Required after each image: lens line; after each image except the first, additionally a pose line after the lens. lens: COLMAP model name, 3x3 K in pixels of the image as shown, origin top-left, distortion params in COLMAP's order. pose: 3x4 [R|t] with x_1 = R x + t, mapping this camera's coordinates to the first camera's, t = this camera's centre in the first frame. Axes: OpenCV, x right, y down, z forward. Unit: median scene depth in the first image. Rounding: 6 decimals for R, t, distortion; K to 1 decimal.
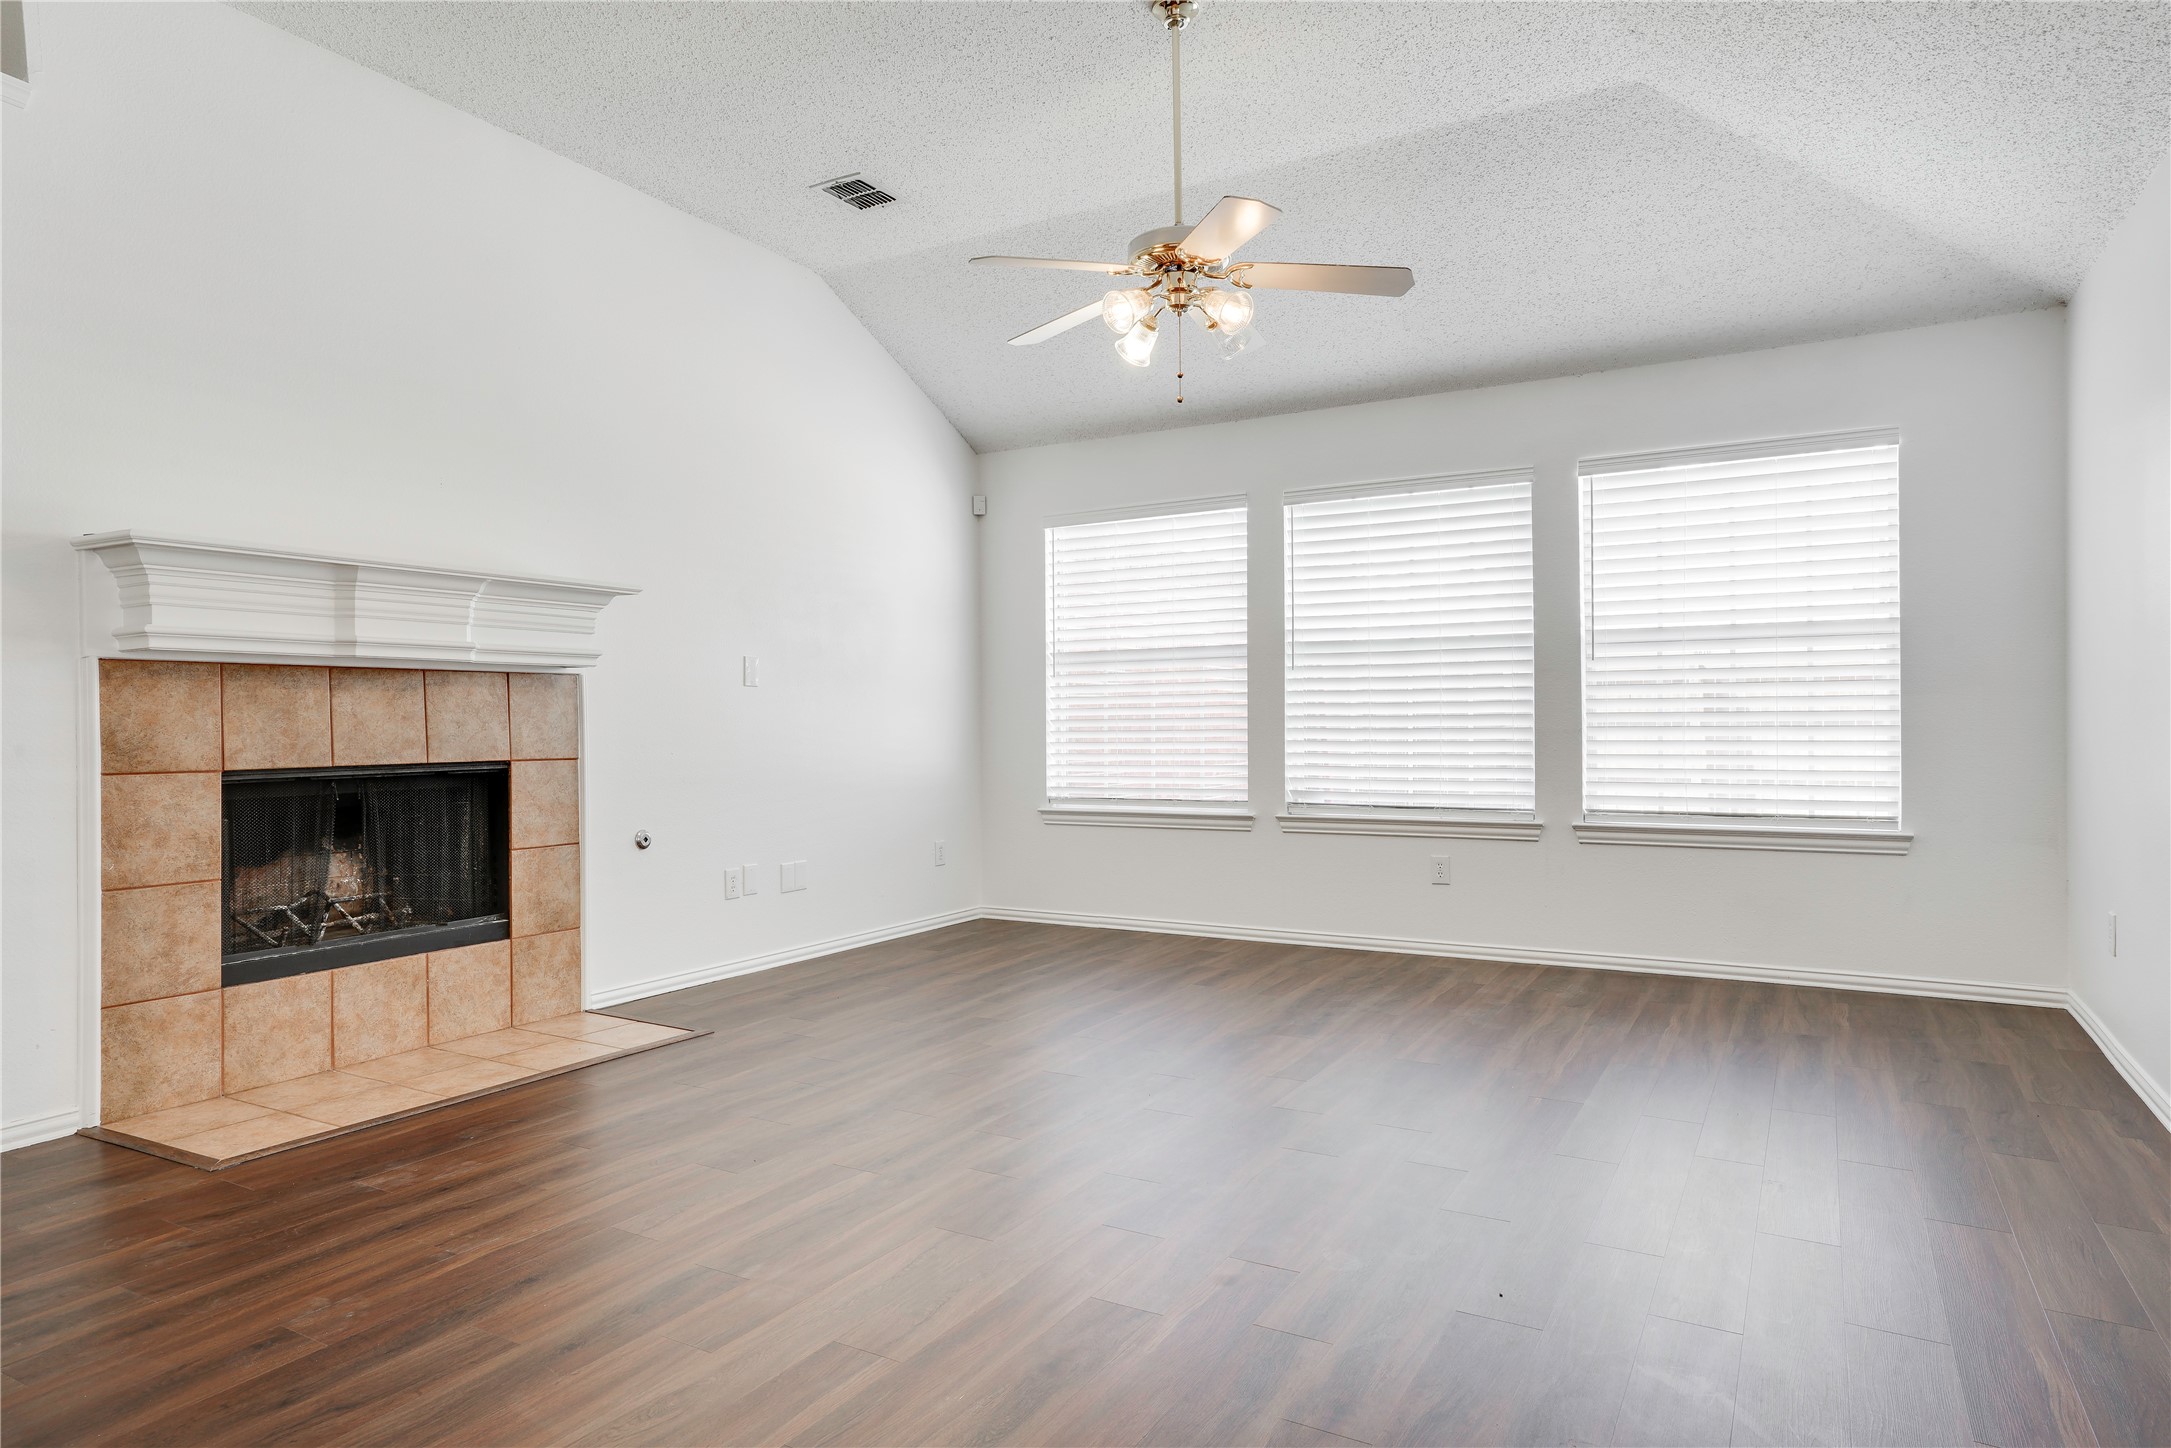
lens RADIAL K [[1307.1, 0, 1070.3], [0, 1307.1, 728.1], [0, 0, 1]] dist [-0.006269, 0.015204]
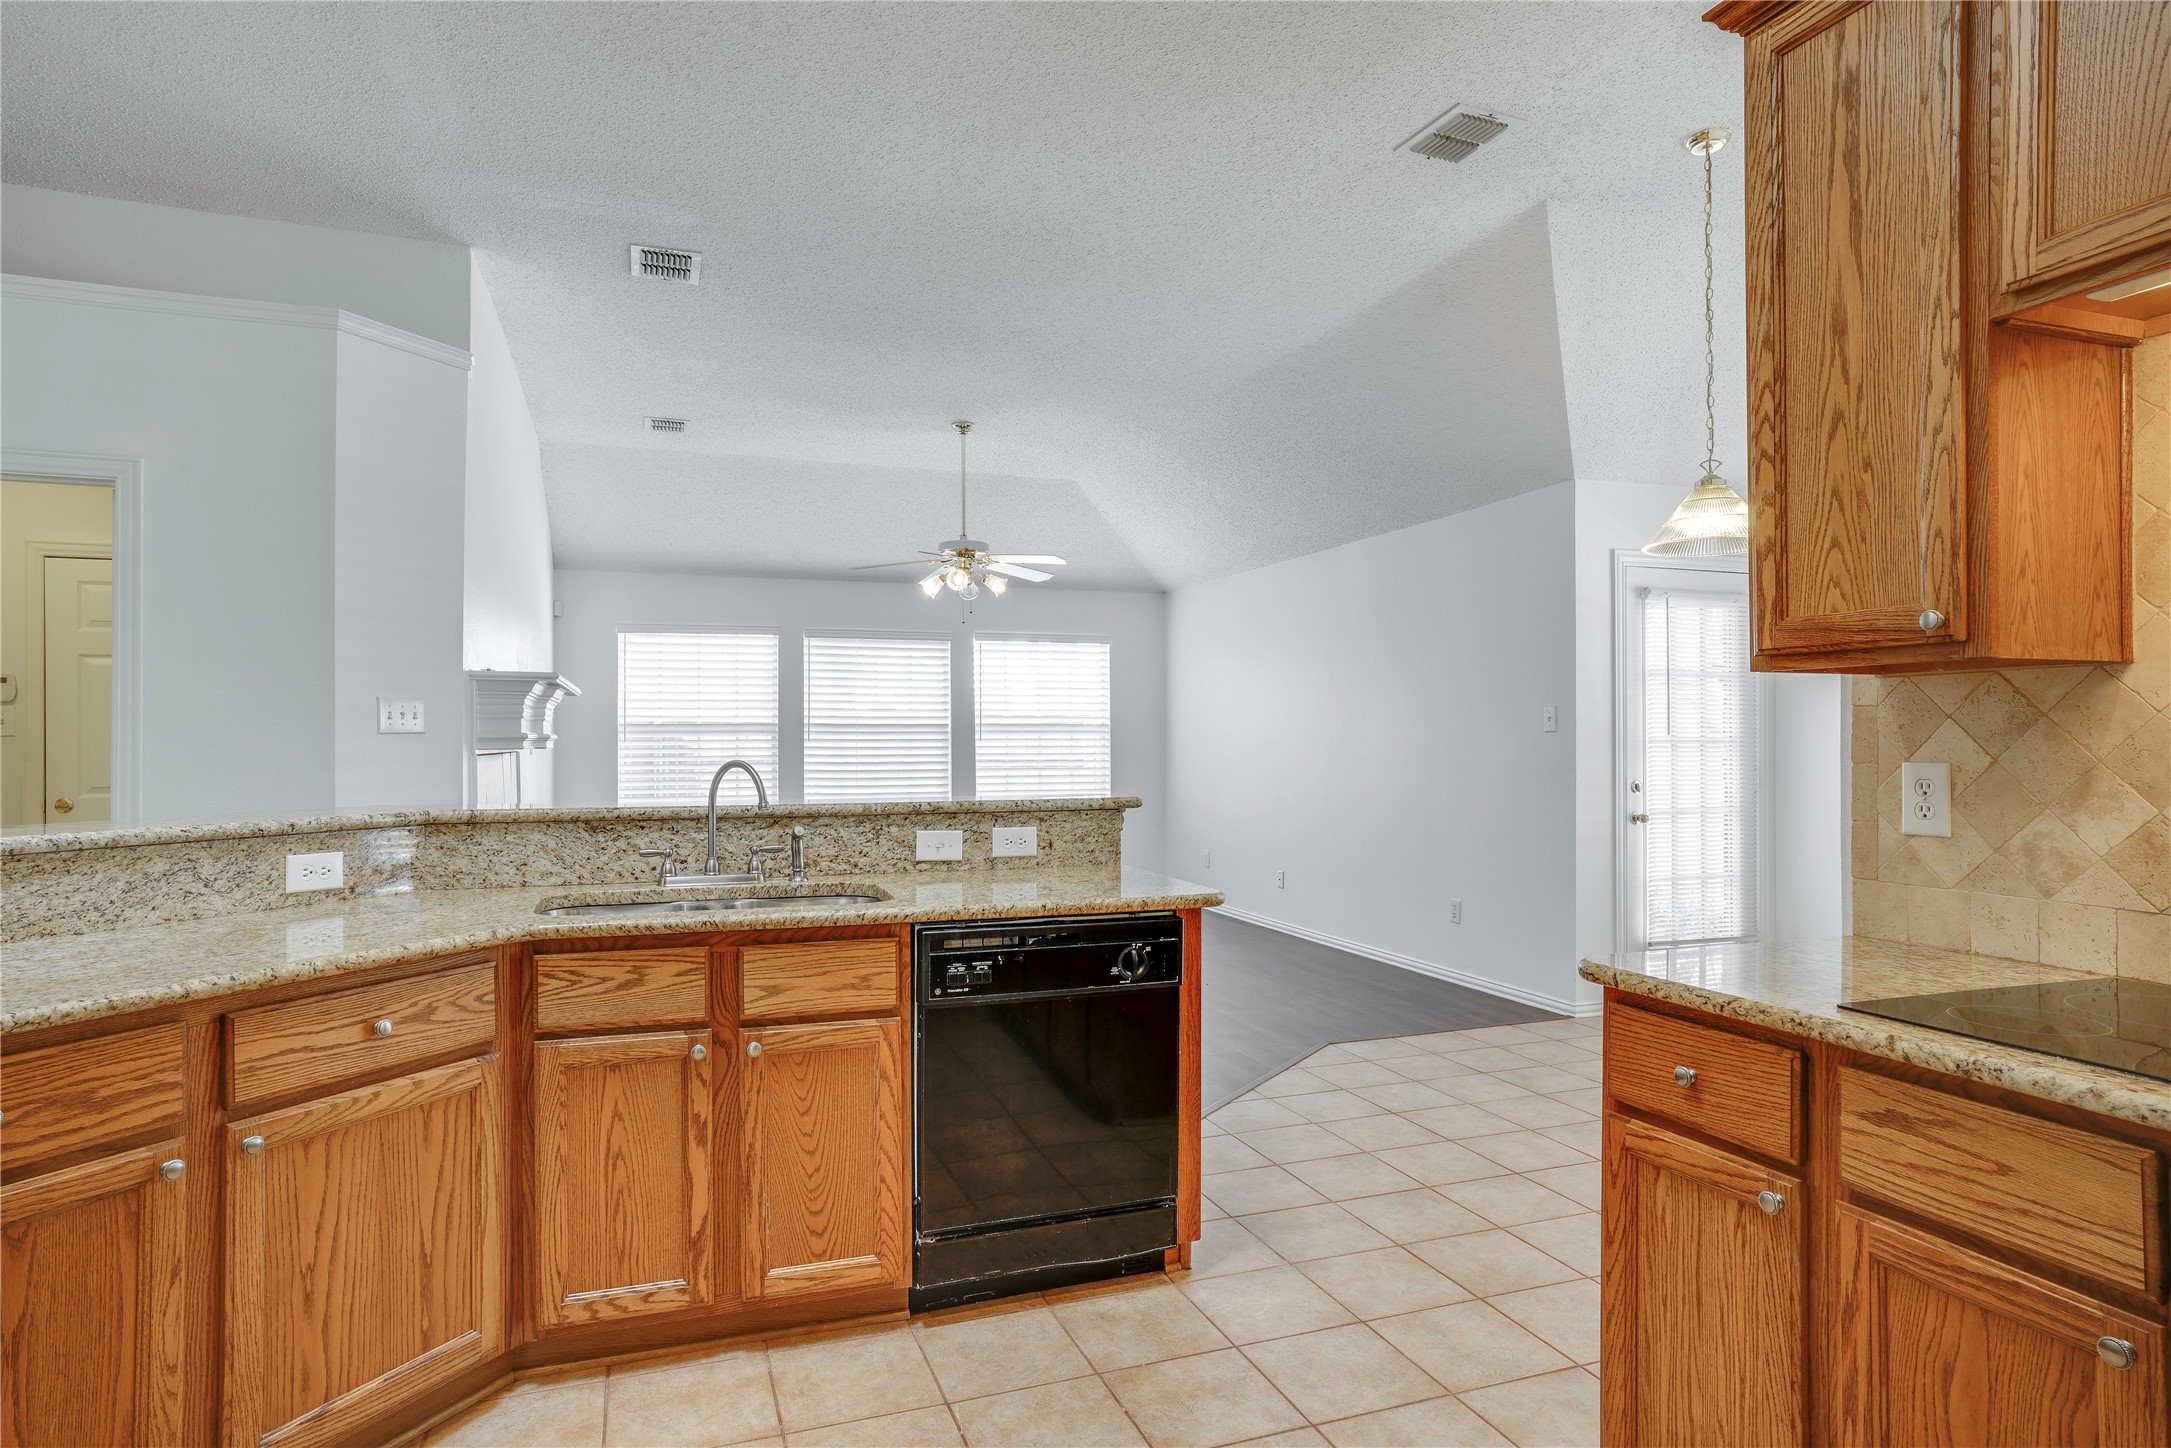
lens RADIAL K [[1209.5, 0, 1063.9], [0, 1209.5, 725.6], [0, 0, 1]] dist [-0.026442, 0.024793]
pose [[0.650385, 0.015640, 0.759444, -1.117819], [-0.001179, 0.999808, -0.019580, -0.050440], [-0.759604, 0.011839, 0.650278, -0.302401]]
